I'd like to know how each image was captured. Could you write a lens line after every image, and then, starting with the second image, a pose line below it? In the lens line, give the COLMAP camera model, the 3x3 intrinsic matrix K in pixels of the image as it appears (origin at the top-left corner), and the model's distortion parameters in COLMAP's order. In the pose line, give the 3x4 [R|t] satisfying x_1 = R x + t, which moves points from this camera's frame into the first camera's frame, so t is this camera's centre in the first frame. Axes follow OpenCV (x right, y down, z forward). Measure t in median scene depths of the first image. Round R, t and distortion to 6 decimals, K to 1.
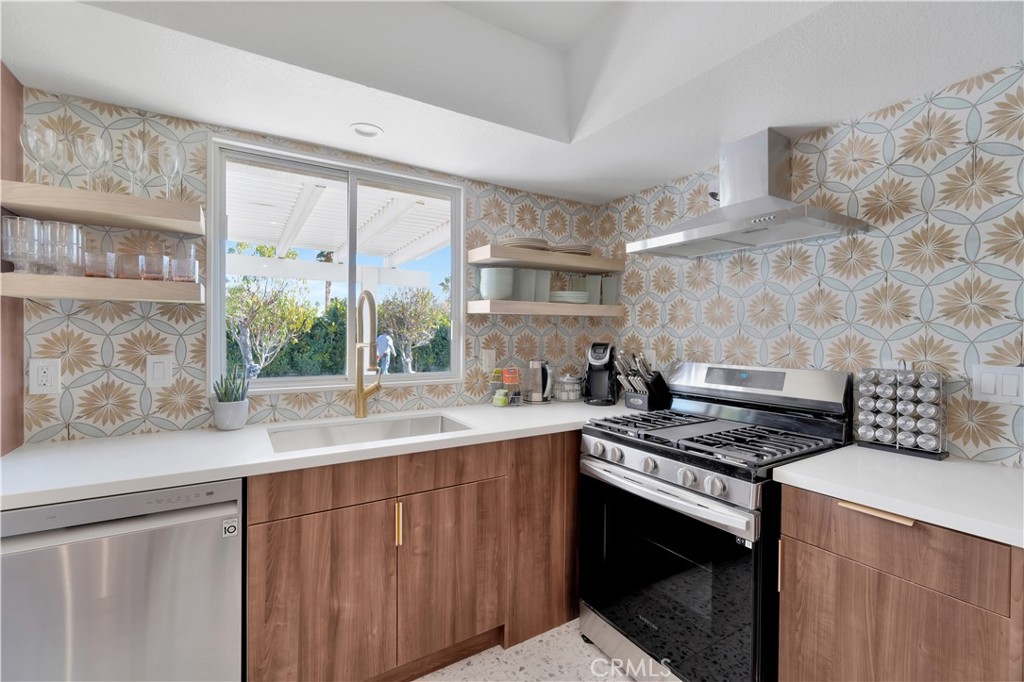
lens RADIAL K [[444.5, 0, 510.1], [0, 444.5, 336.9], [0, 0, 1]] dist [-0.009183, 0.002061]
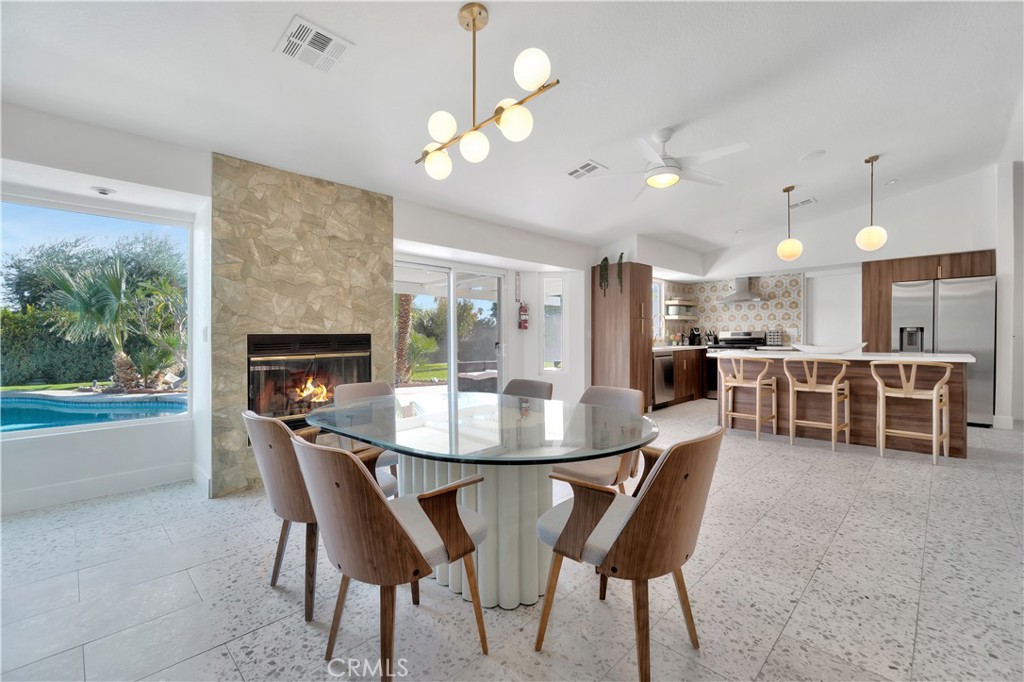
lens RADIAL K [[444.5, 0, 508.0], [0, 444.5, 340.6], [0, 0, 1]] dist [-0.009183, 0.002061]
pose [[0.973533, -0.020774, 0.227599, -2.641919], [0.020306, 0.999784, 0.004395, 0.092484], [-0.227641, 0.000343, 0.973745, -2.640054]]
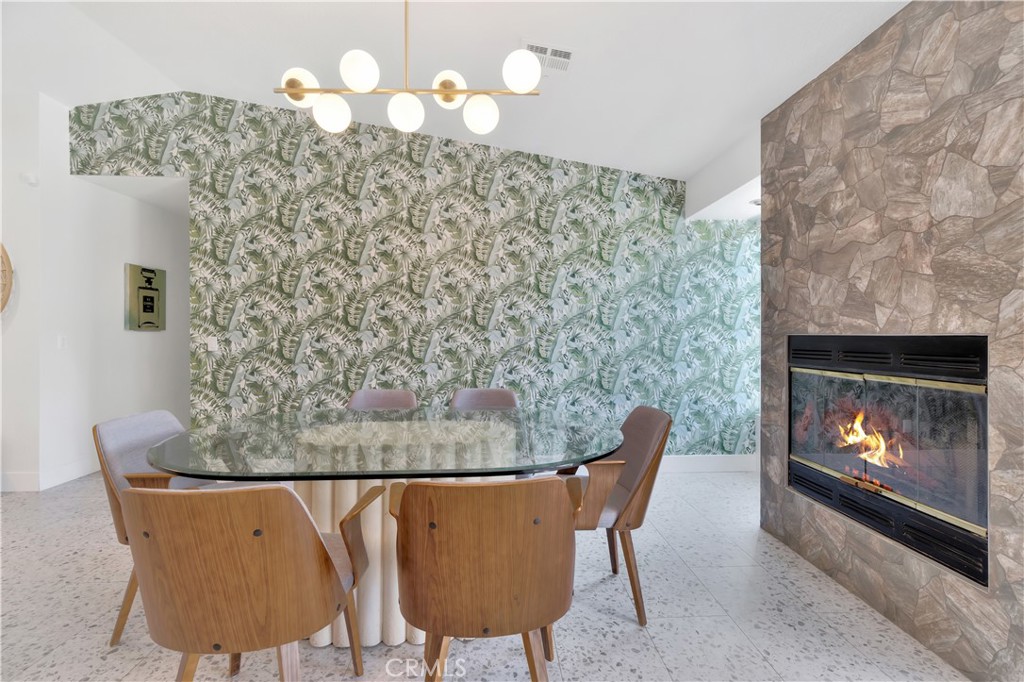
lens RADIAL K [[444.5, 0, 506.0], [0, 444.5, 340.8], [0, 0, 1]] dist [-0.009183, 0.002061]
pose [[-0.502111, 0.002402, -0.864800, -1.687689], [-0.007817, 0.999943, 0.007315, 0.068018], [0.864768, 0.010433, -0.502063, -0.733015]]
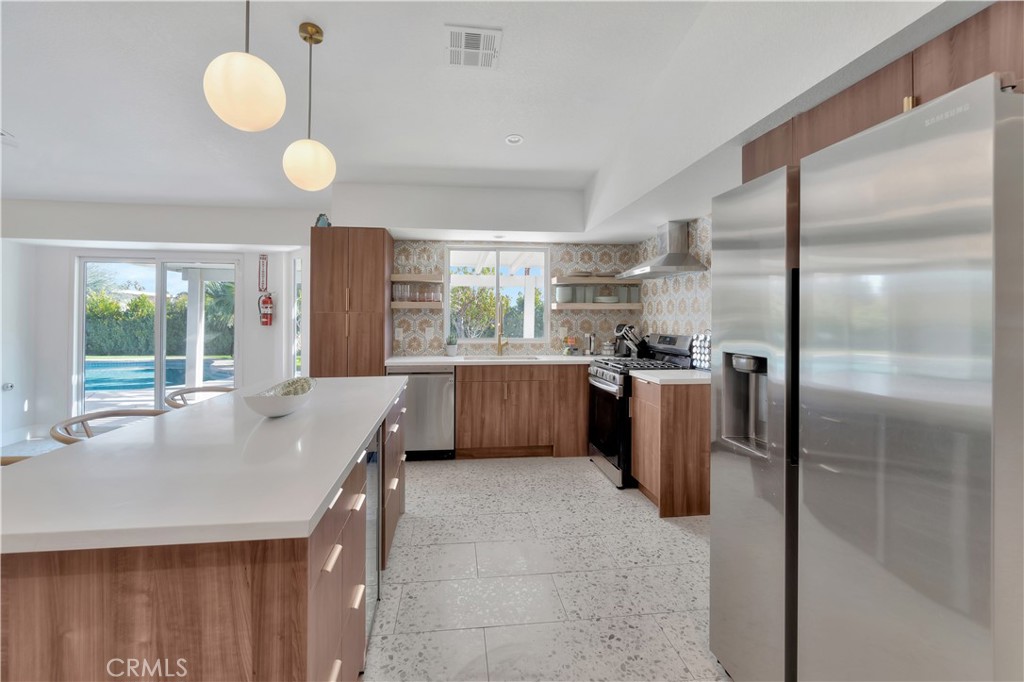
lens RADIAL K [[444.5, 0, 505.8], [0, 444.5, 322.1], [0, 0, 1]] dist [-0.009183, 0.002061]
pose [[0.903969, -0.001324, -0.427595, 0.751095], [-0.000156, 0.999994, -0.003428, 0.015836], [0.427597, 0.003165, 0.903964, -1.187800]]
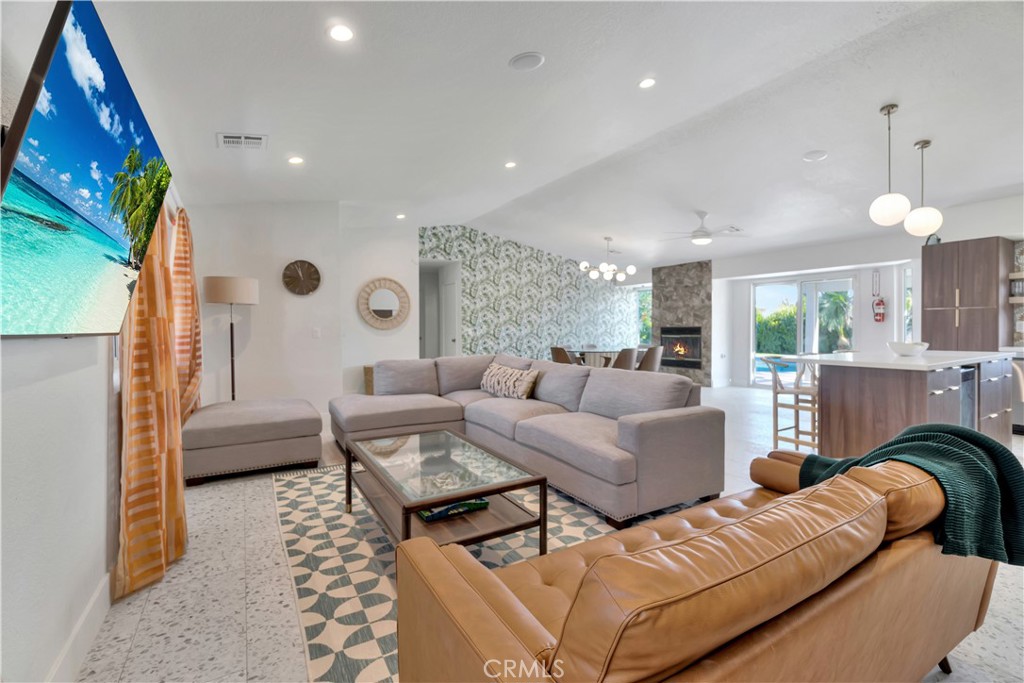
lens RADIAL K [[444.5, 0, 513.3], [0, 444.5, 331.6], [0, 0, 1]] dist [-0.009183, 0.002061]
pose [[-0.021956, 0.000153, -0.999759, 1.939149], [-0.000839, 1.000000, 0.000172, 0.109389], [0.999759, 0.000842, -0.021956, -2.269327]]
